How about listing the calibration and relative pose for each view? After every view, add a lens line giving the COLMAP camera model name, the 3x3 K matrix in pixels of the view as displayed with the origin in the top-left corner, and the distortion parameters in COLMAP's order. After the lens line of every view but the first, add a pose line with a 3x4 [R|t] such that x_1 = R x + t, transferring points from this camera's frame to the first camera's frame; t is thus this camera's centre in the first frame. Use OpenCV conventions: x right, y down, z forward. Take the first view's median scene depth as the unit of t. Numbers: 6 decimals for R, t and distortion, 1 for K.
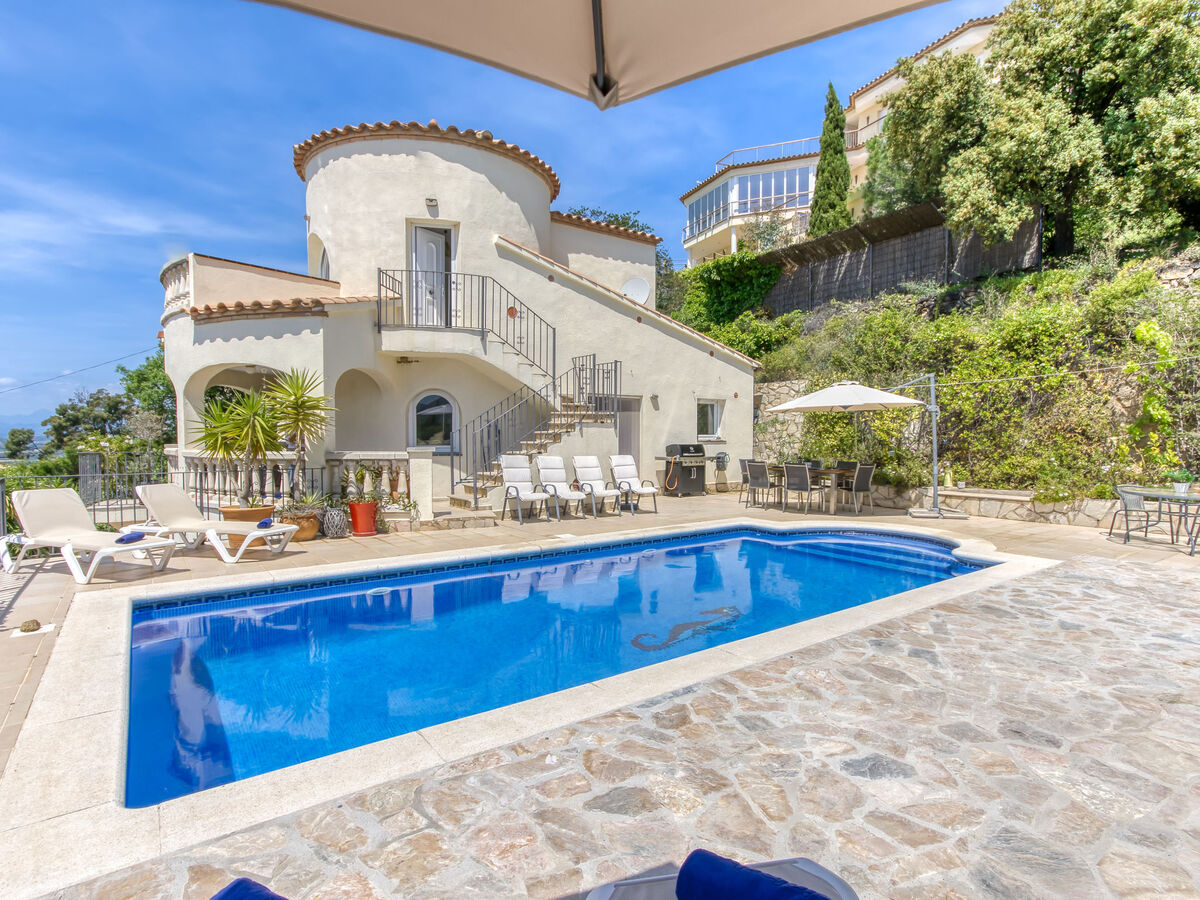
lens RADIAL K [[656.3, 0, 605.5], [0, 656.3, 444.5], [0, 0, 1]] dist [-0.011203, 0.009579]
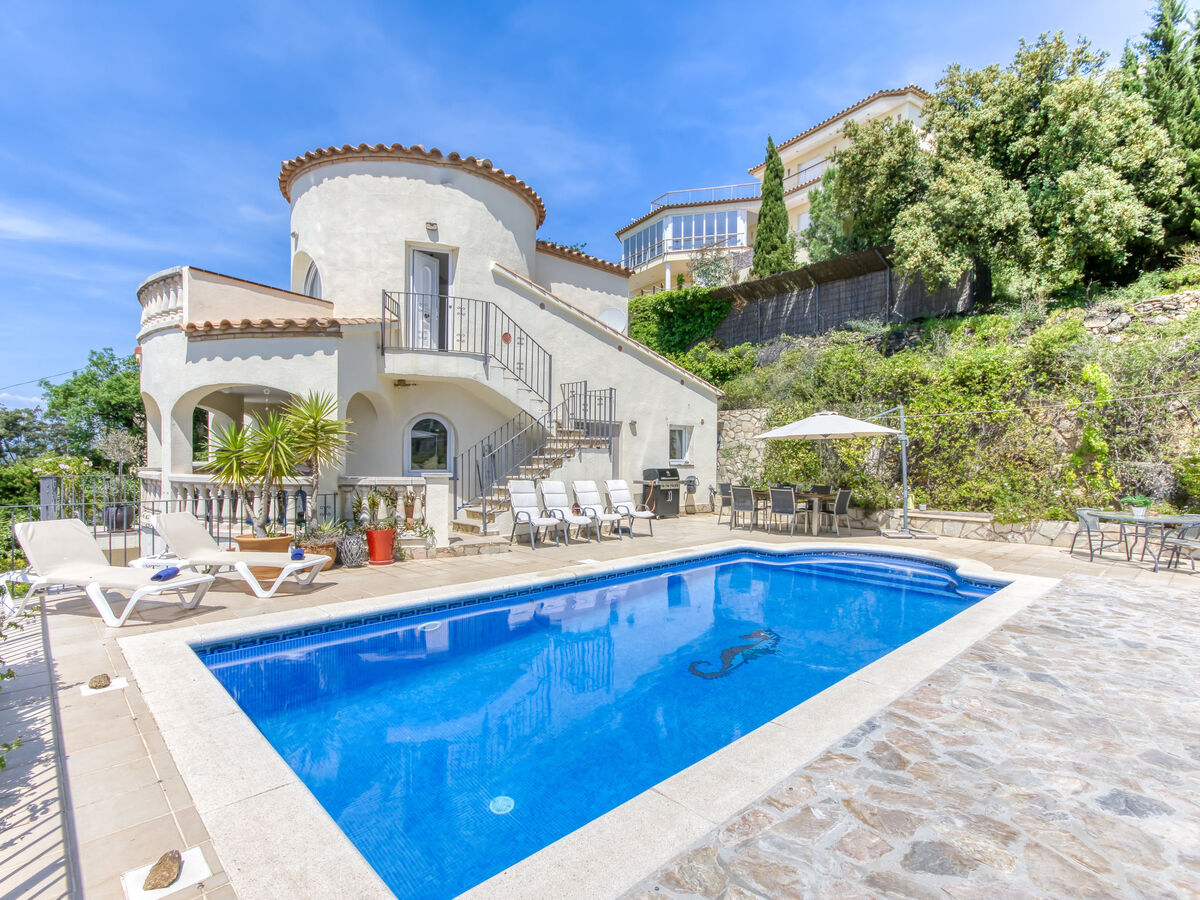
lens RADIAL K [[624.1, 0, 599.4], [0, 624.1, 451.6], [0, 0, 1]] dist [-0.011203, 0.008410]
pose [[0.991738, 0.007647, 0.128049, -0.128203], [-0.005243, 0.999804, -0.019103, -0.008802], [-0.128170, 0.018274, 0.991584, 0.028566]]
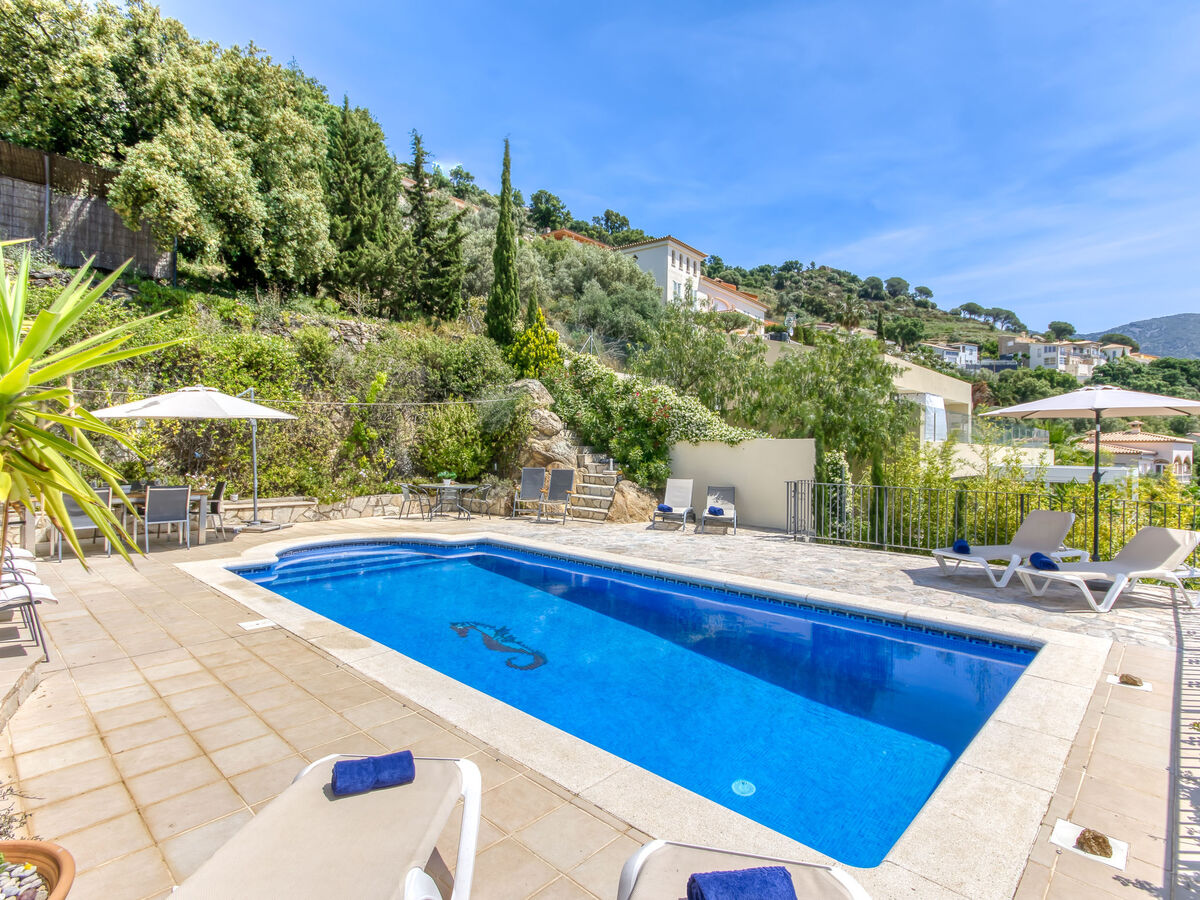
lens RADIAL K [[624.1, 0, 624.2], [0, 624.1, 454.1], [0, 0, 1]] dist [-0.011203, 0.008410]
pose [[-0.215717, -0.013802, 0.976358, -0.520361], [0.000129, 0.999900, 0.014163, -0.019525], [-0.976456, 0.003181, -0.215694, 0.598858]]
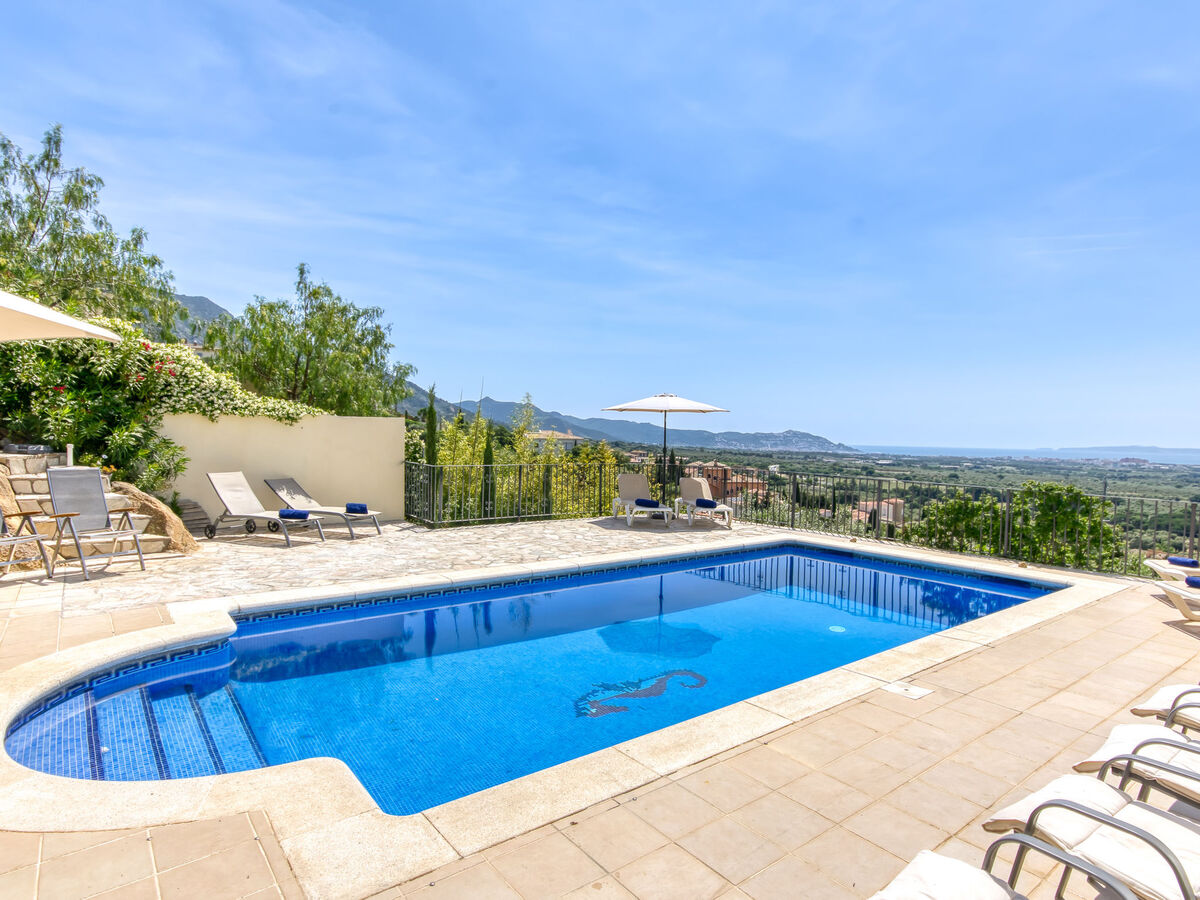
lens RADIAL K [[673.6, 0, 601.8], [0, 673.6, 481.6], [0, 0, 1]] dist [-0.017965, 0.019919]
pose [[-0.998687, -0.018095, -0.047924, 0.127681], [-0.022204, 0.995992, 0.086643, -0.028782], [0.046164, 0.087593, -0.995086, 1.082018]]
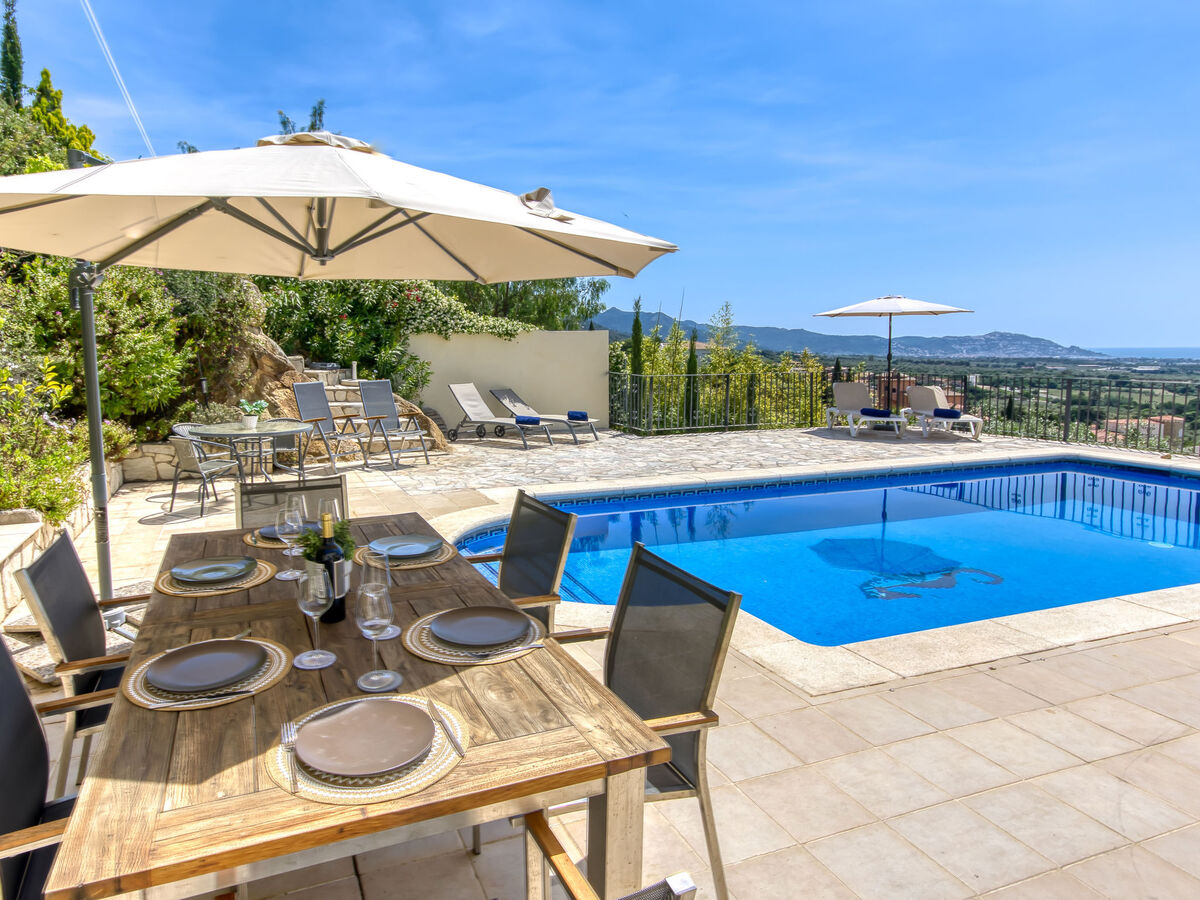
lens RADIAL K [[711.0, 0, 488.0], [0, 711.0, 408.4], [0, 0, 1]] dist [-0.021460, 0.022712]
pose [[-0.955127, -0.017924, 0.295655, 0.224034], [0.013528, 0.994486, 0.103993, -0.026562], [-0.295889, 0.103326, -0.949618, 1.169097]]
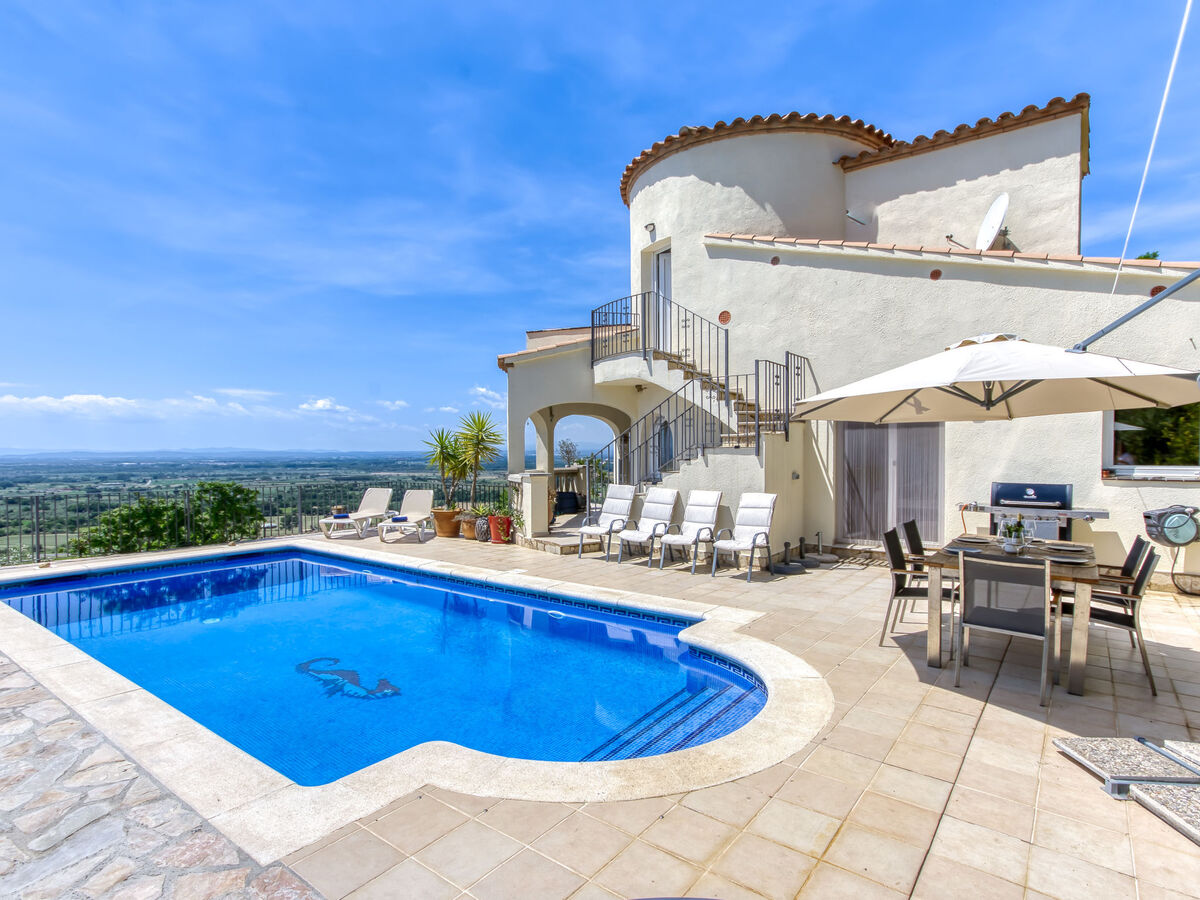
lens RADIAL K [[637.4, 0, 592.2], [0, 637.4, 454.3], [0, 0, 1]] dist [-0.002165, 0.011478]
pose [[0.291501, 0.004990, -0.956558, 0.635586], [-0.015120, 0.999886, 0.000608, -0.022832], [0.956451, 0.014286, 0.291543, 0.629550]]
